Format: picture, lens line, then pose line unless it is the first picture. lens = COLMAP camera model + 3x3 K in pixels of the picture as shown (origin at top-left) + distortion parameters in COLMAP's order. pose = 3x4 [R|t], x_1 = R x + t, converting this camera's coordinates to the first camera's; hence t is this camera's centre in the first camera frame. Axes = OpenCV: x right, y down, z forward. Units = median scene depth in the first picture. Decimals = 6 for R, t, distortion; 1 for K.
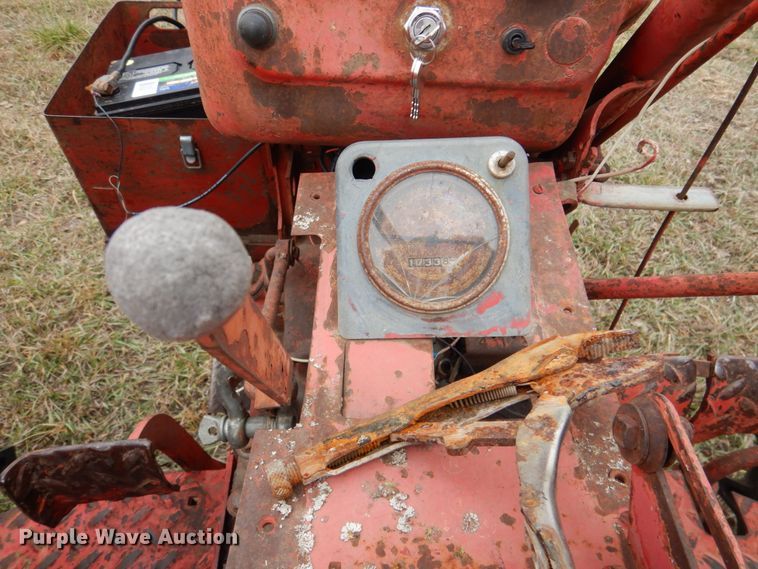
lens RADIAL K [[588.0, 0, 379.0], [0, 588.0, 284.5], [0, 0, 1]] dist [0.029079, 0.000010]
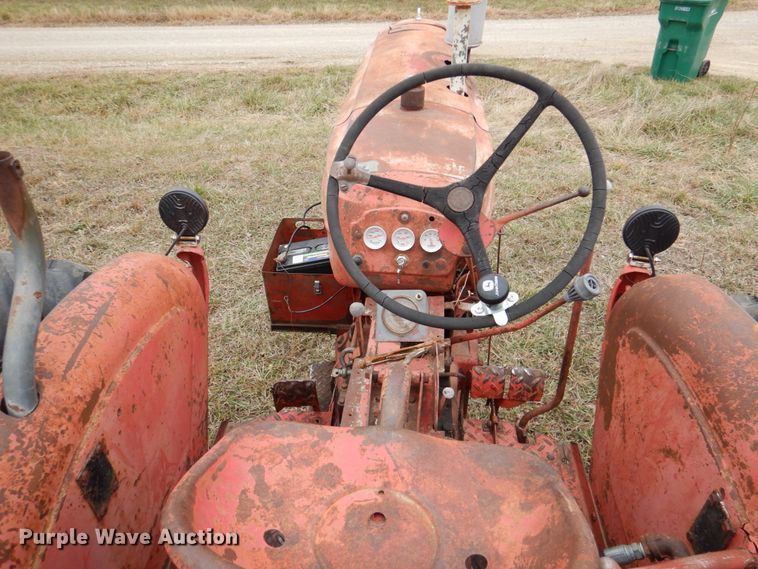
lens RADIAL K [[588.0, 0, 379.0], [0, 588.0, 284.5], [0, 0, 1]] dist [0.029079, 0.000010]
pose [[0.996762, 0.022966, -0.077064, 0.202210], [-0.038032, 0.979027, -0.200151, 0.420350], [0.070851, 0.202434, 0.976730, -2.360954]]
